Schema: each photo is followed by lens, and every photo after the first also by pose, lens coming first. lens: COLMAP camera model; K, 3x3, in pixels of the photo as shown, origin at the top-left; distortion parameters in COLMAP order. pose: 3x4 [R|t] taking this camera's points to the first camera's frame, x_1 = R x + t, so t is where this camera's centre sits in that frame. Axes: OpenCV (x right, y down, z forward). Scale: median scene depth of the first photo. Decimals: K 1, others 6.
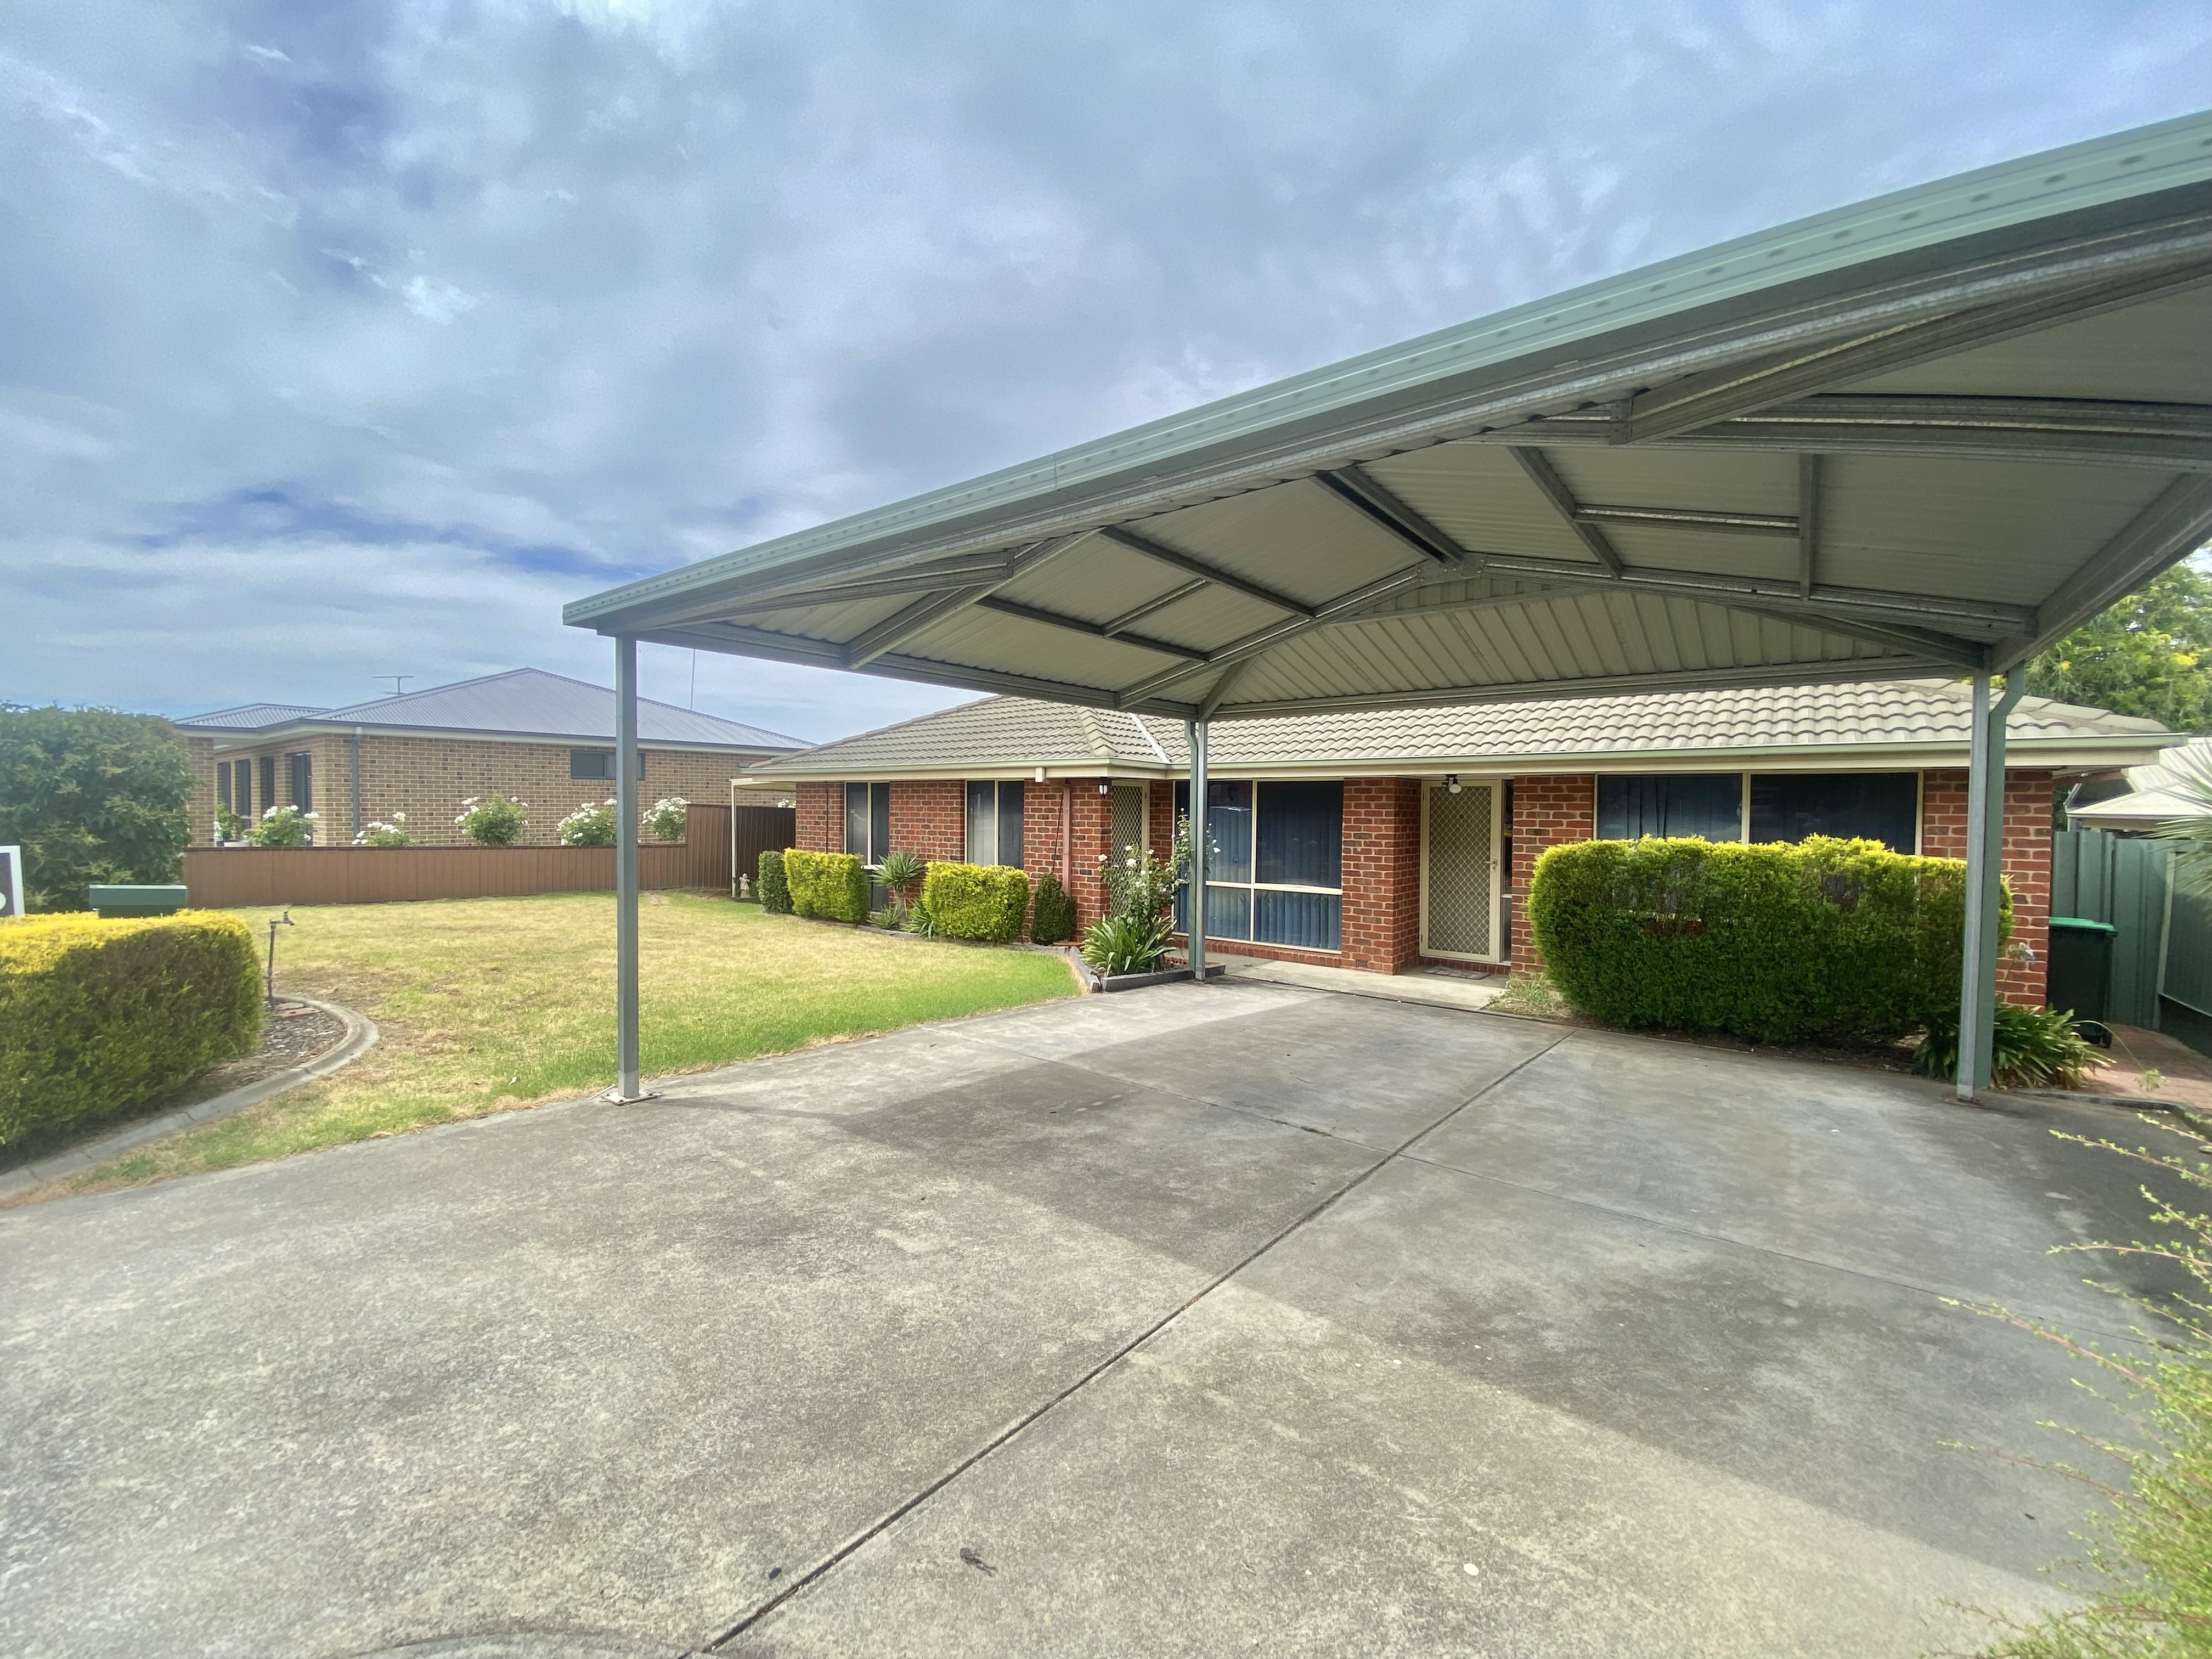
lens RADIAL K [[894.7, 0, 1109.5], [0, 894.7, 831.1], [0, 0, 1]] dist [-0.004174, -0.008445]
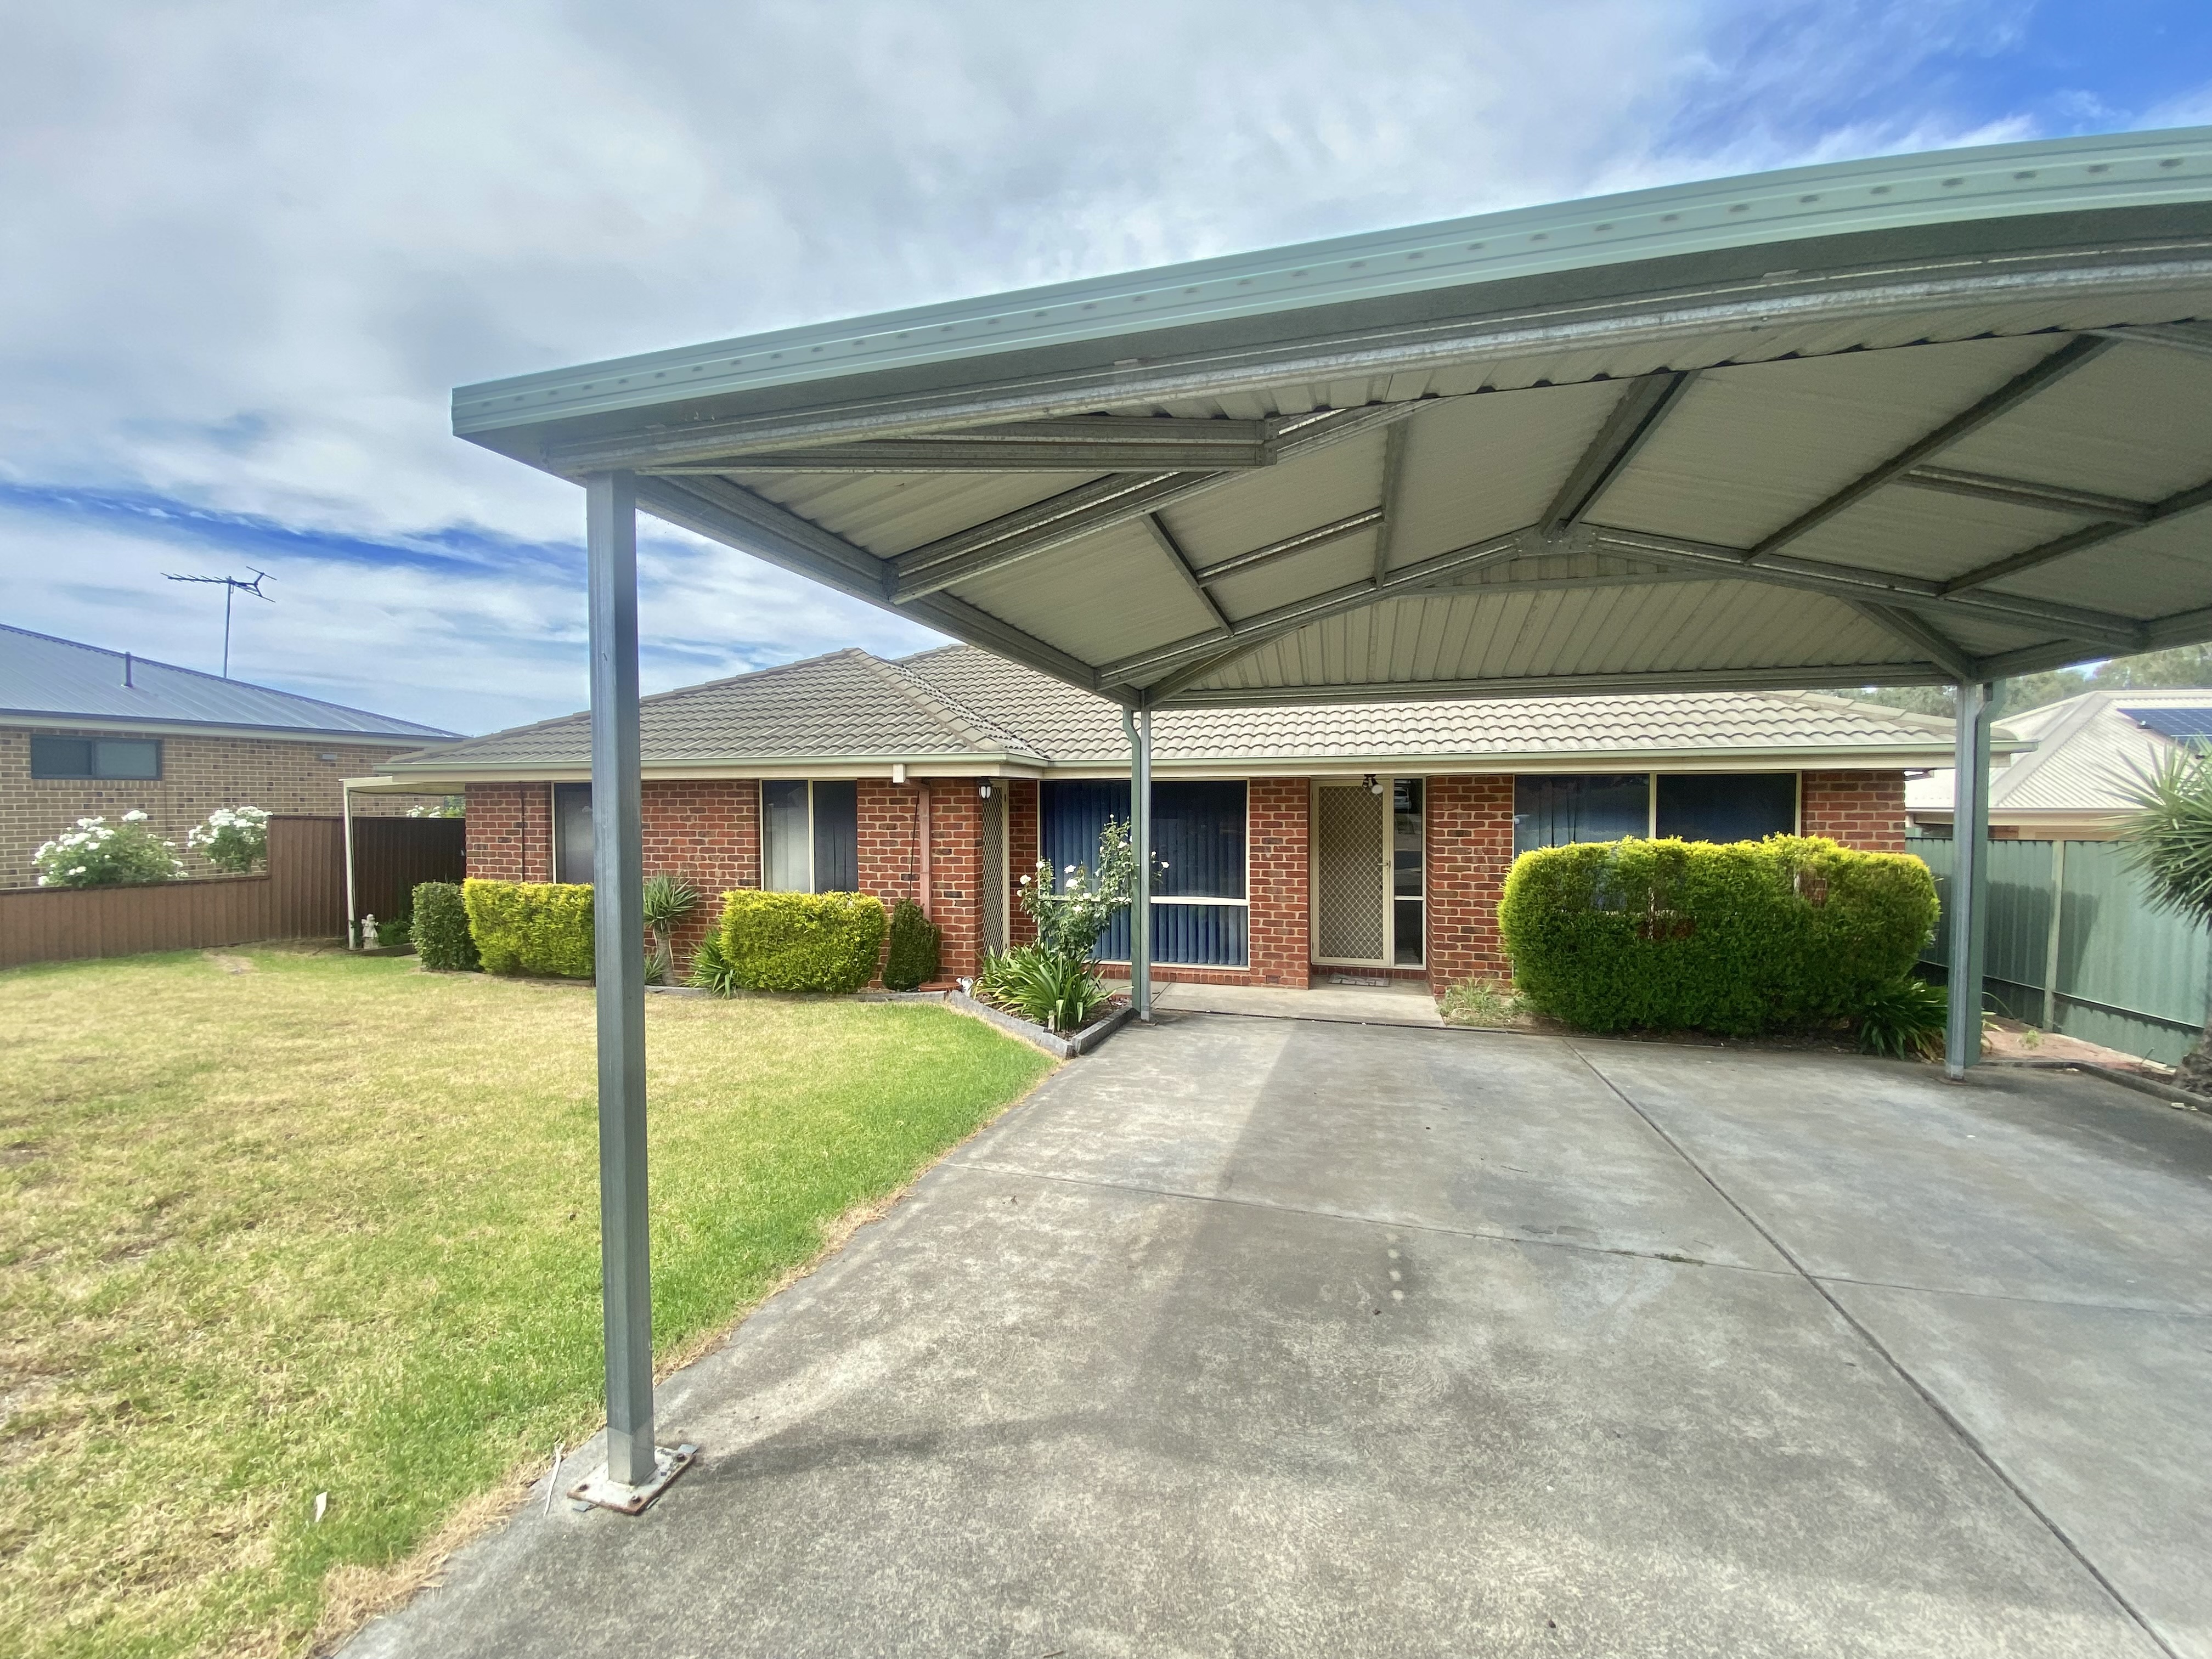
lens RADIAL K [[894.7, 0, 1098.3], [0, 894.7, 807.9], [0, 0, 1]] dist [-0.004174, -0.008445]
pose [[0.925698, -0.017440, 0.377861, -0.286454], [0.023579, 0.999654, -0.011625, -0.027304], [-0.377528, 0.019671, 0.925789, 0.277223]]
